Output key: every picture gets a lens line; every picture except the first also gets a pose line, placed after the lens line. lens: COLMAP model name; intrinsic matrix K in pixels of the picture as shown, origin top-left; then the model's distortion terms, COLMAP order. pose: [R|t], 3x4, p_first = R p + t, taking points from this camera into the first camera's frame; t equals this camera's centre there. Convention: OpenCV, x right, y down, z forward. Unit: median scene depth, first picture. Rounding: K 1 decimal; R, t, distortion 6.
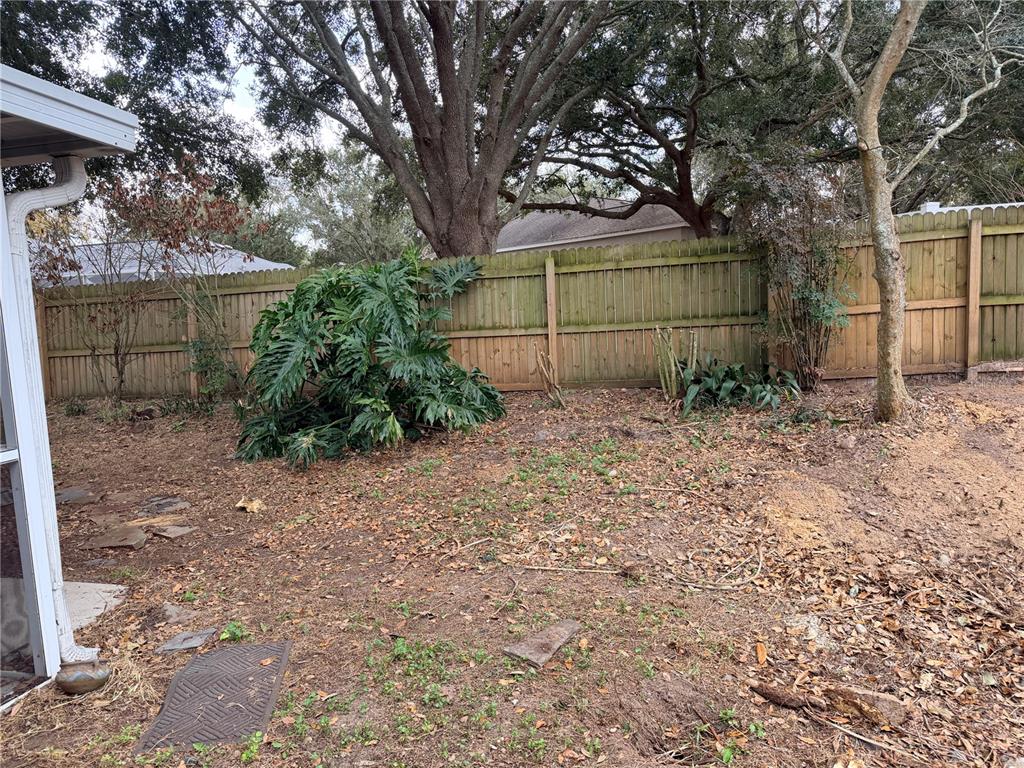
lens RADIAL K [[717.6, 0, 511.1], [0, 717.6, 381.9], [0, 0, 1]] dist [0.040677, -0.046858]
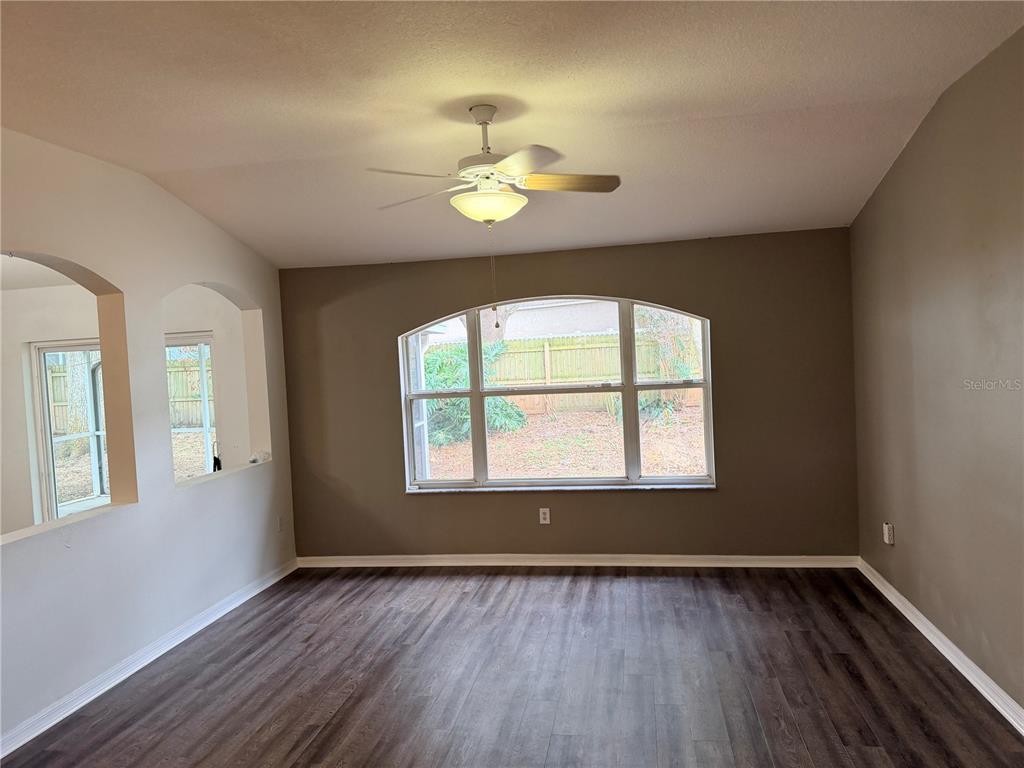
lens RADIAL K [[717.6, 0, 510.8], [0, 717.6, 381.0], [0, 0, 1]] dist [0.040677, -0.046858]
pose [[0.997899, -0.007263, 0.064377, -0.161668], [0.011085, 0.998184, -0.059204, 0.037071], [-0.063830, 0.059794, 0.996168, -0.852934]]
